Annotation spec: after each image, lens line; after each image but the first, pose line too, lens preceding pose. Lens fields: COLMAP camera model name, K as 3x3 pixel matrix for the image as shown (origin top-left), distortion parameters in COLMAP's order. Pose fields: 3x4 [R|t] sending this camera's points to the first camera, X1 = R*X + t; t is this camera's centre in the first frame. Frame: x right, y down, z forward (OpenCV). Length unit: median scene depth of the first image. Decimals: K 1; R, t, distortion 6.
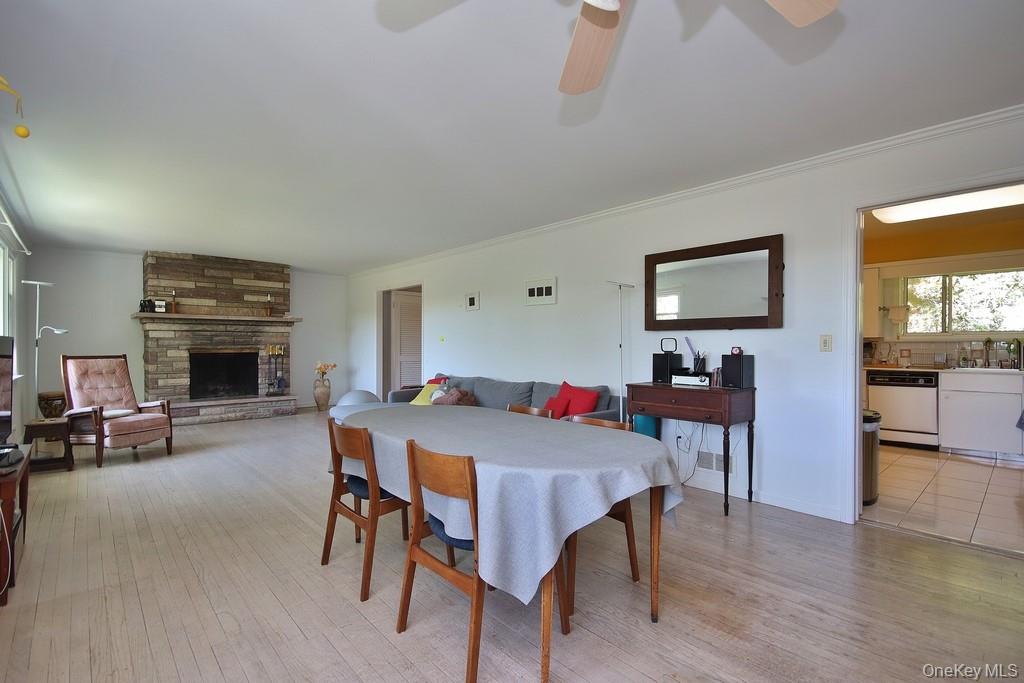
lens RADIAL K [[471.7, 0, 513.1], [0, 471.7, 345.8], [0, 0, 1]] dist [0.016023, -0.016741]
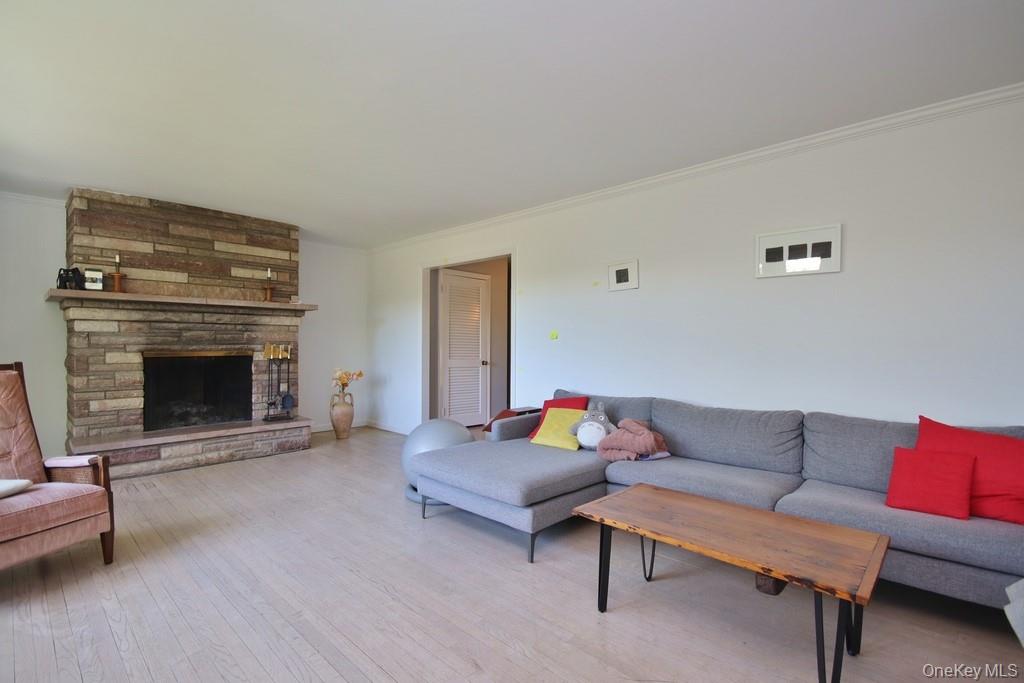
lens RADIAL K [[471.7, 0, 513.1], [0, 471.7, 345.8], [0, 0, 1]] dist [0.016023, -0.016741]
pose [[0.997087, 0.003013, 0.076214, -0.248642], [-0.003003, 0.999995, -0.000255, -0.000682], [-0.076214, 0.000025, 0.997091, 0.345533]]
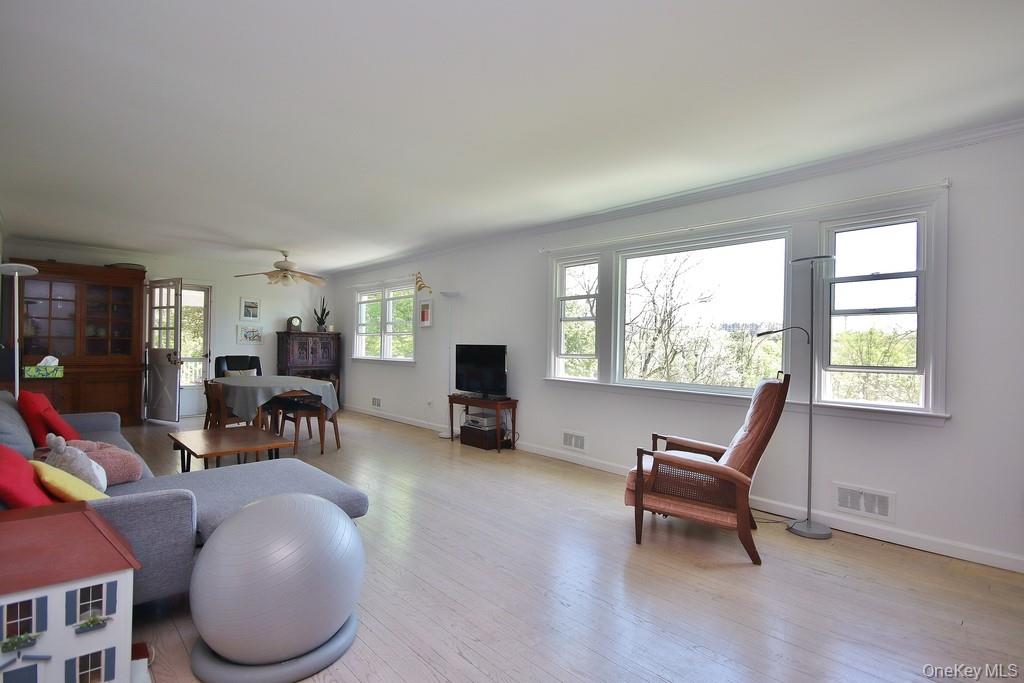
lens RADIAL K [[497.1, 0, 508.8], [0, 497.1, 344.1], [0, 0, 1]] dist [0.001573, -0.000147]
pose [[-0.999781, -0.019940, -0.006338, -0.409326], [-0.019892, 0.999774, -0.007540, -0.002205], [0.006487, -0.007412, -0.999951, 1.167265]]
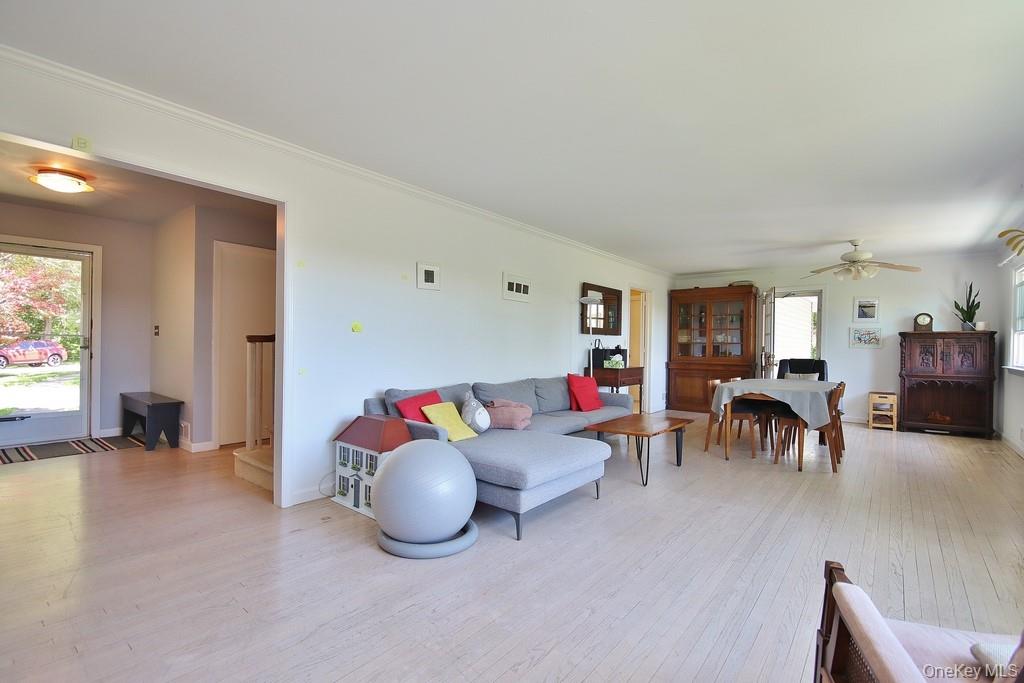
lens RADIAL K [[471.7, 0, 513.1], [0, 471.7, 345.8], [0, 0, 1]] dist [0.016023, -0.016741]
pose [[-0.158163, -0.008039, 0.987380, -0.692115], [-0.012947, 0.999898, 0.006067, 0.000282], [-0.987328, -0.011824, -0.158251, 0.880134]]
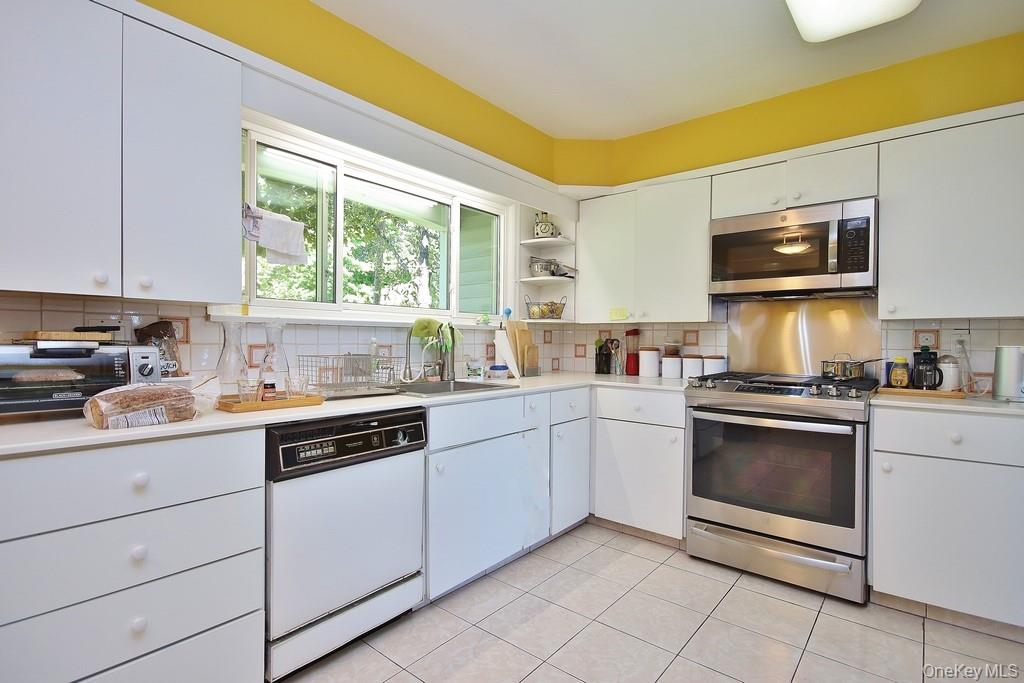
lens RADIAL K [[502.4, 0, 512.0], [0, 502.4, 341.5], [0, 0, 1]] dist [-0.002655, -0.000616]
pose [[-0.150639, -0.005158, 0.988575, 0.362139], [-0.006421, 0.999970, 0.004239, 0.001936], [-0.988568, -0.005709, -0.150668, 0.725812]]
